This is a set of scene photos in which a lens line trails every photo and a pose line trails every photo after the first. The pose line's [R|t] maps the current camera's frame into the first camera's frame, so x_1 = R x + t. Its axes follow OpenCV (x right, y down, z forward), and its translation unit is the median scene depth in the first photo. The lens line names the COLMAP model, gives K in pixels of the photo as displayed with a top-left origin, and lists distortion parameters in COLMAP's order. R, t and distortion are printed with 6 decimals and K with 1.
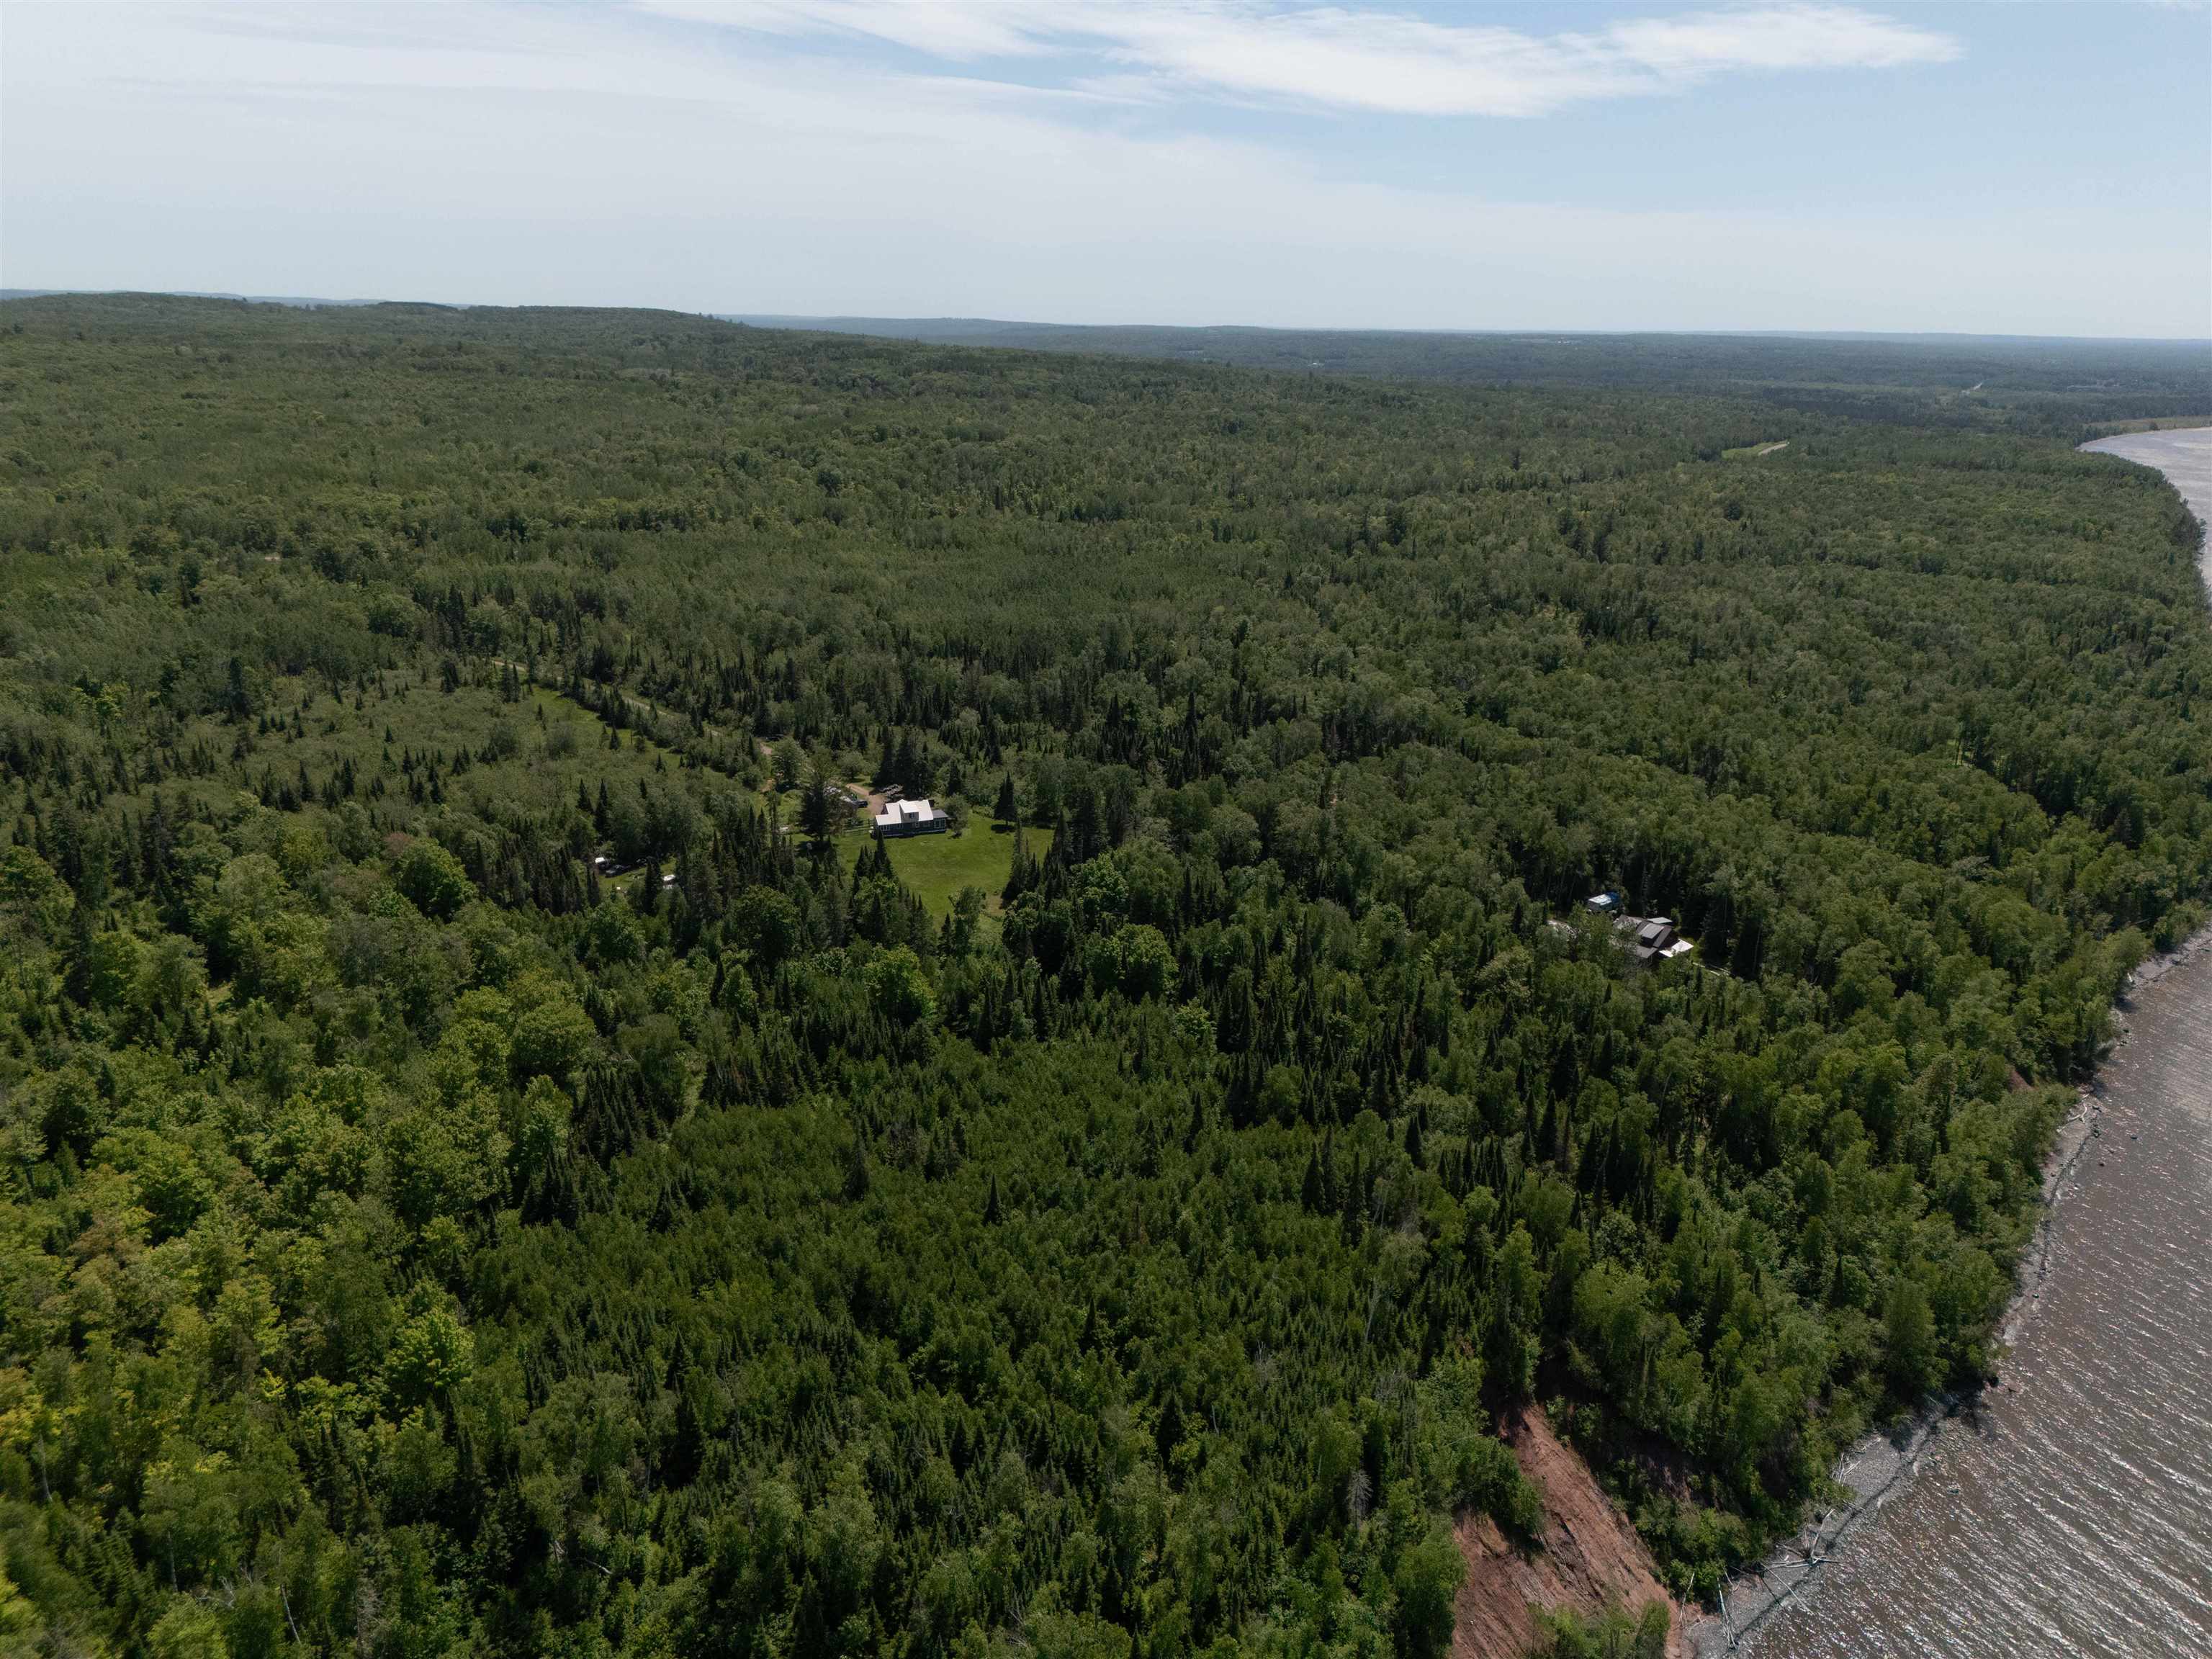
lens RADIAL K [[1627.3, 0, 1114.1], [0, 1627.3, 813.9], [0, 0, 1]] dist [0.053717, -0.054545]
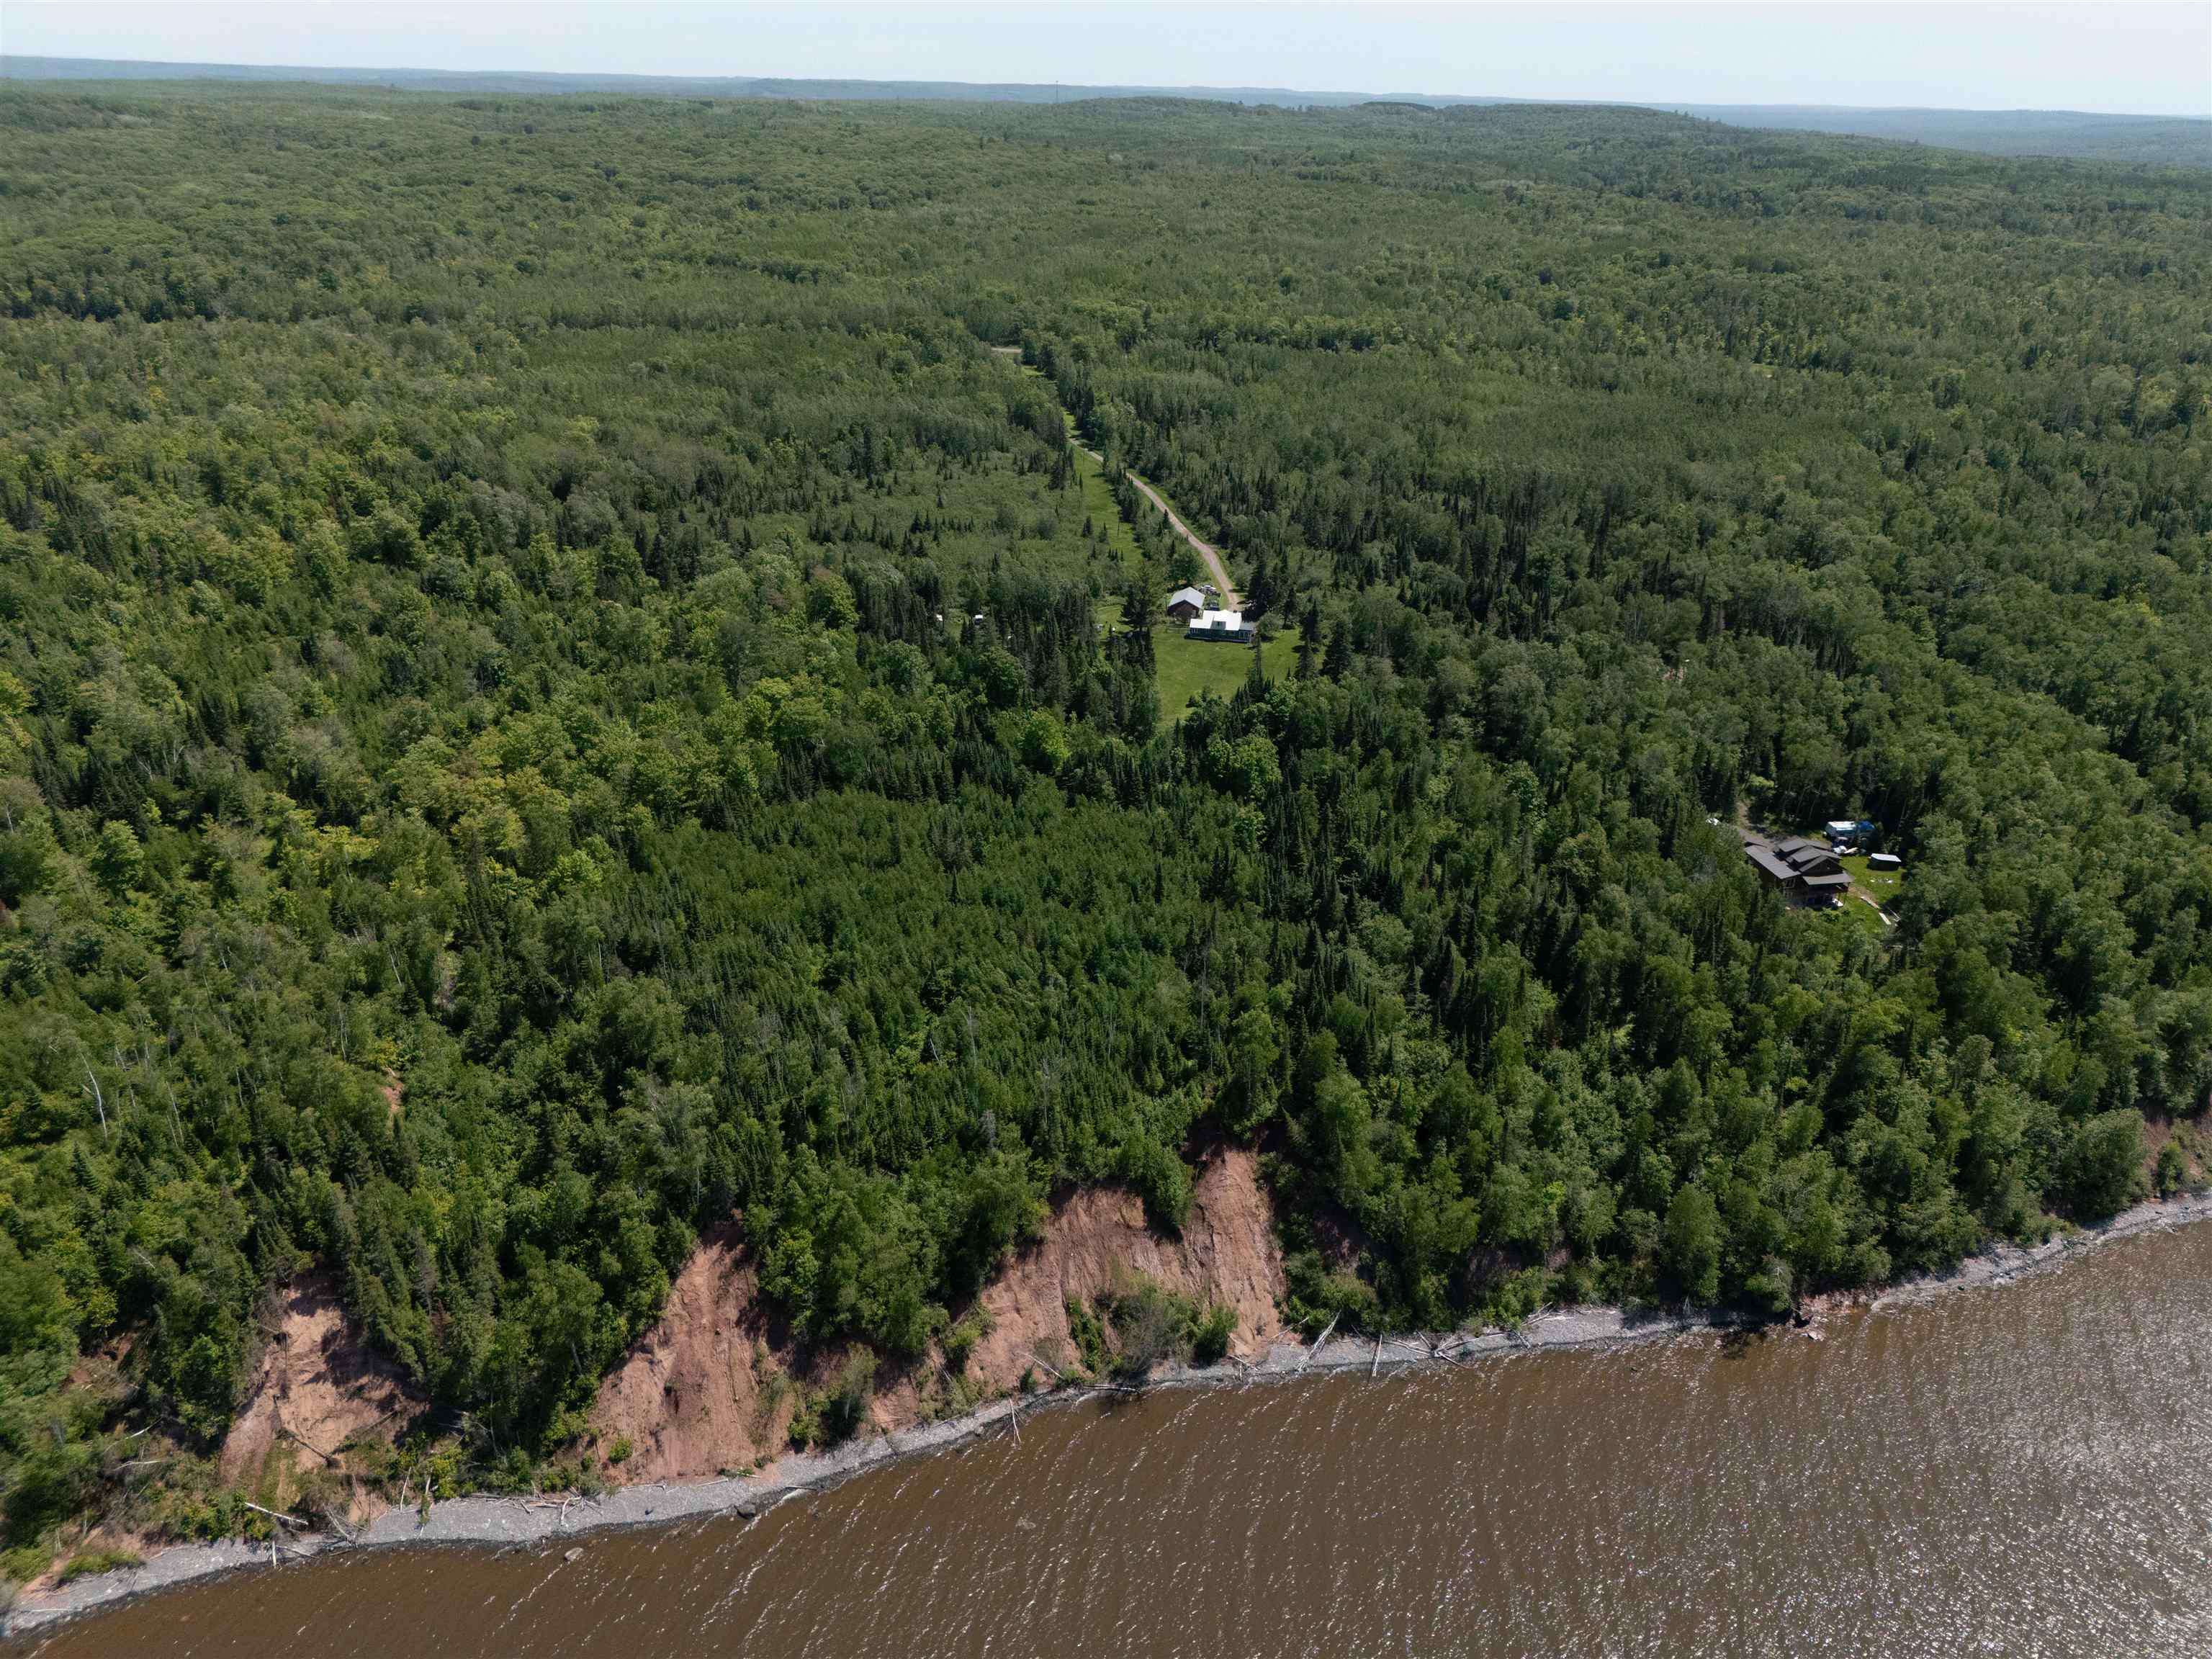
lens RADIAL K [[1627.3, 0, 1103.8], [0, 1627.3, 836.9], [0, 0, 1]] dist [0.053717, -0.054545]
pose [[0.836466, 0.225343, -0.499544, 0.353433], [-0.162358, 0.972525, 0.166840, -0.026488], [0.523415, -0.058451, 0.850070, -0.038736]]
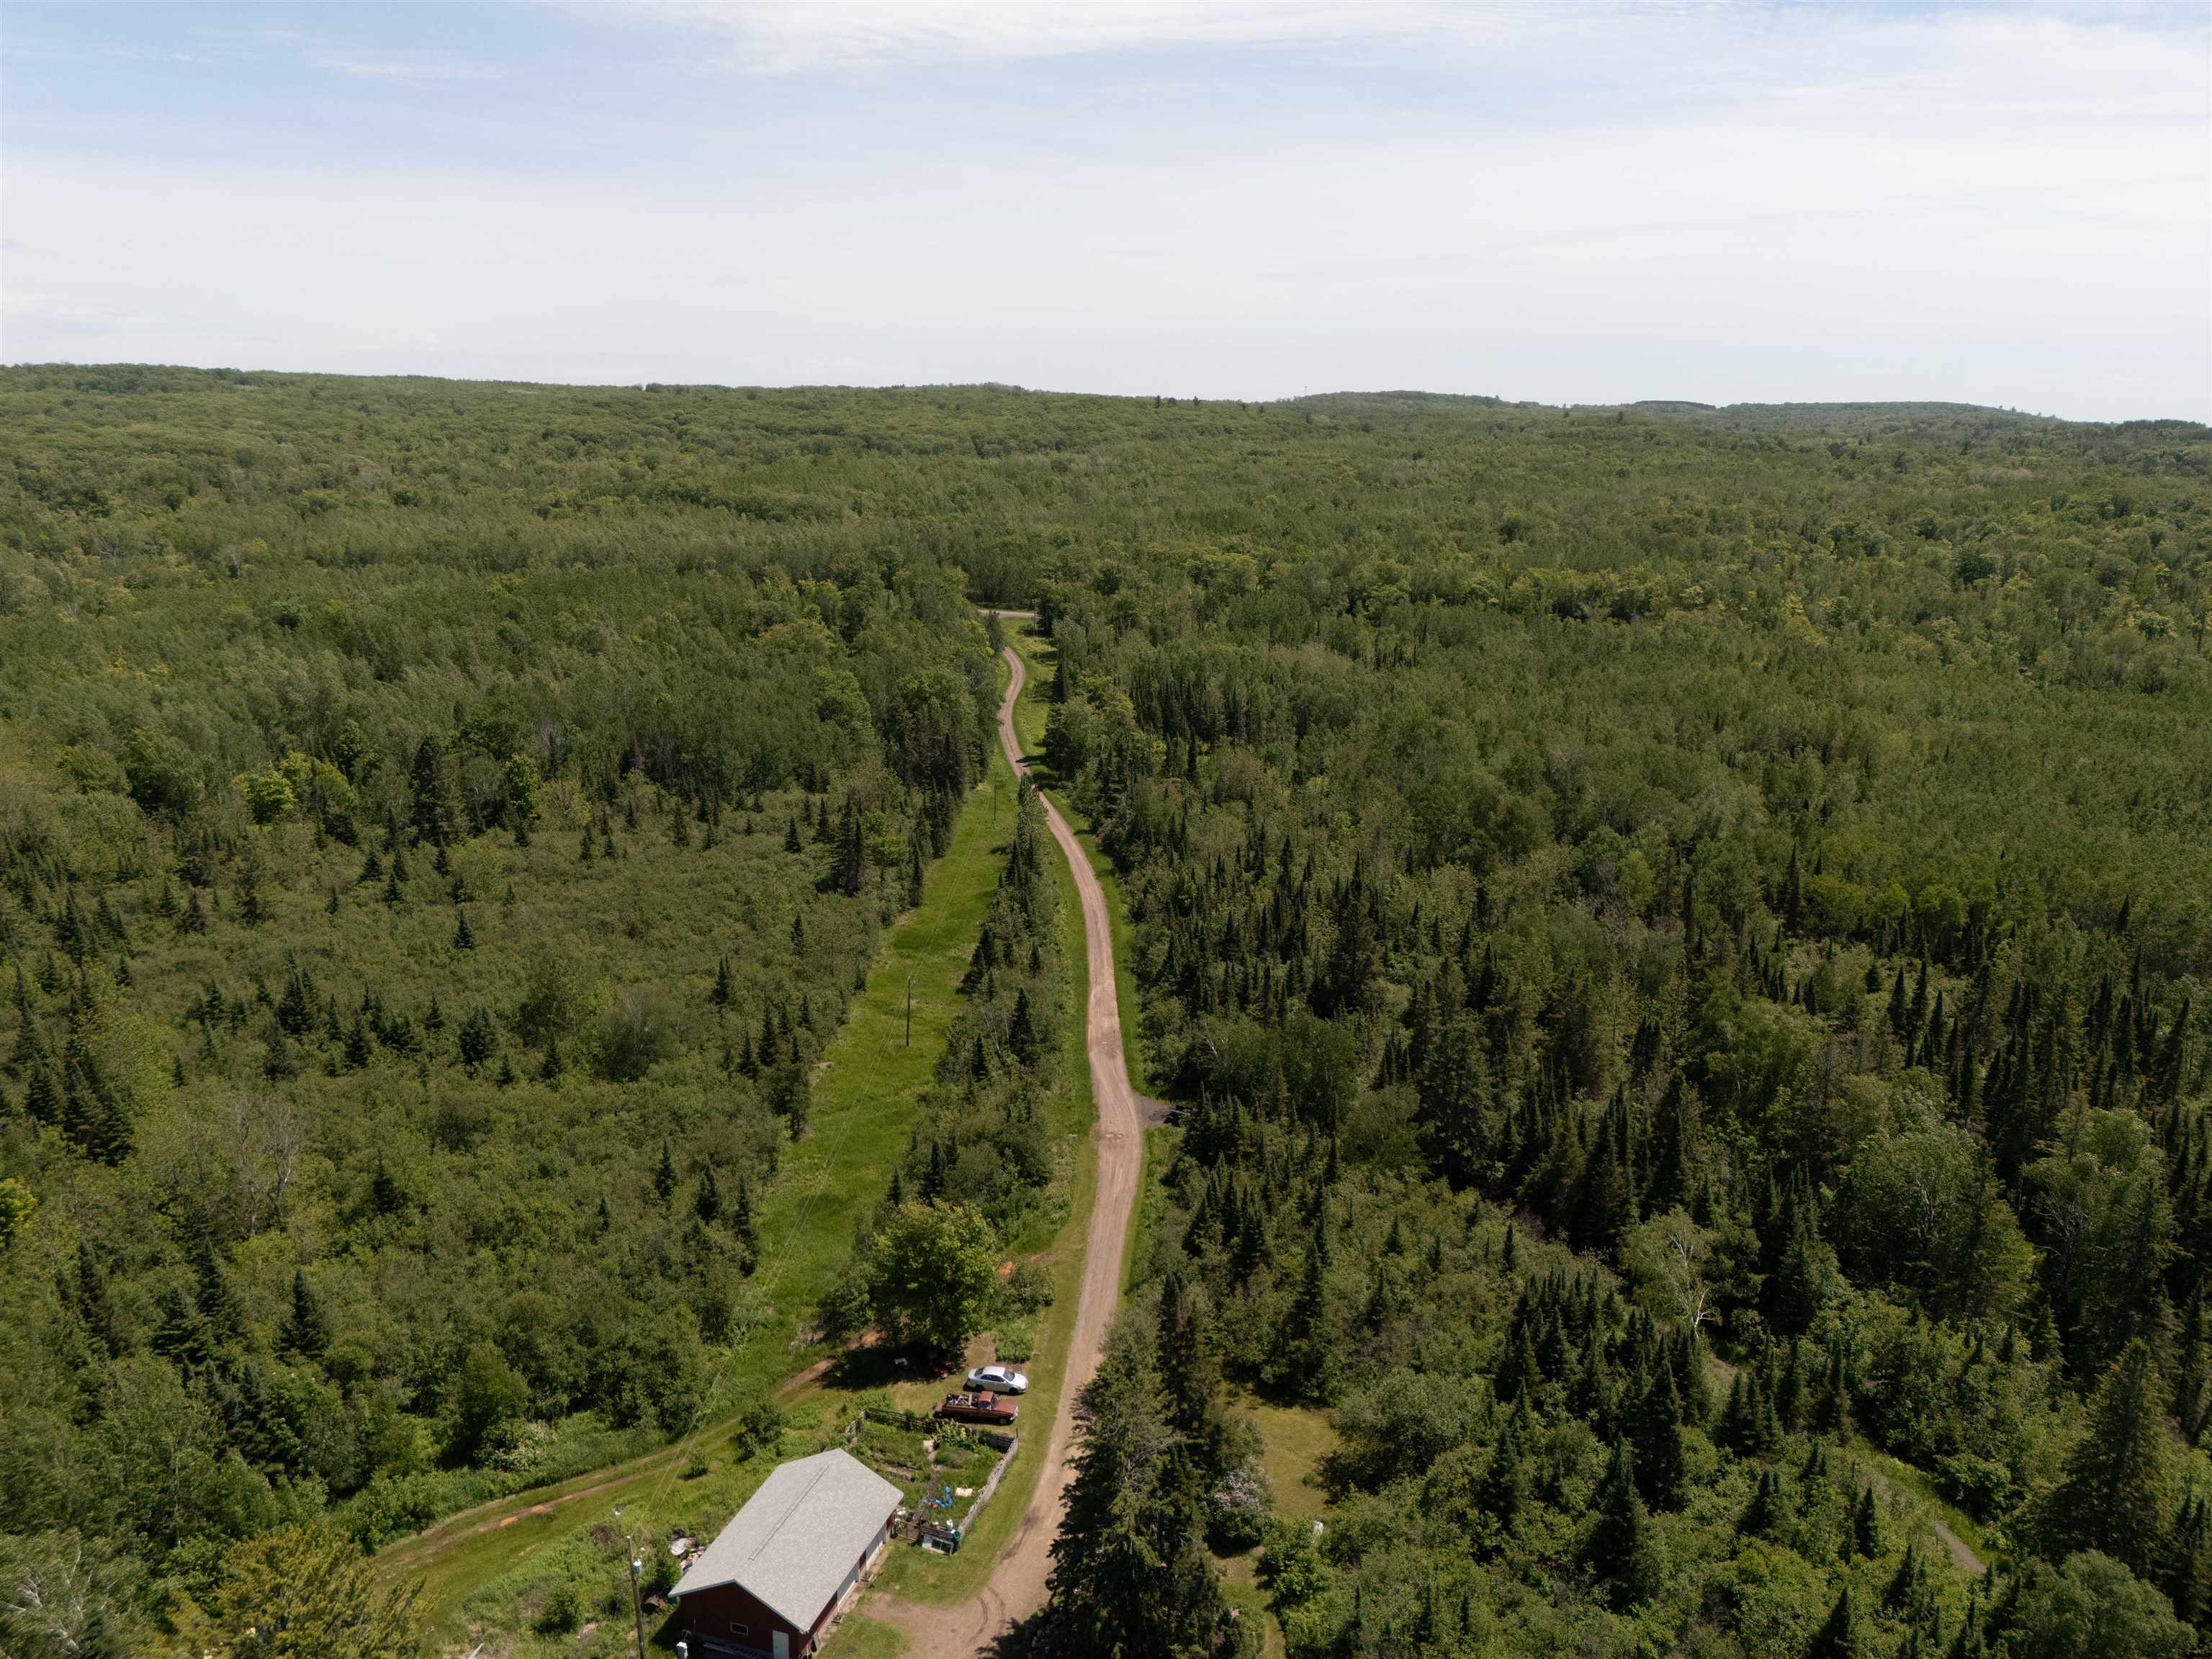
lens RADIAL K [[1627.3, 0, 1109.5], [0, 1627.3, 833.1], [0, 0, 1]] dist [0.053717, -0.054545]
pose [[0.739300, 0.157640, -0.654664, 0.010920], [-0.194801, 0.980710, 0.016165, -0.118380], [0.644584, 0.115578, 0.755747, 0.726655]]
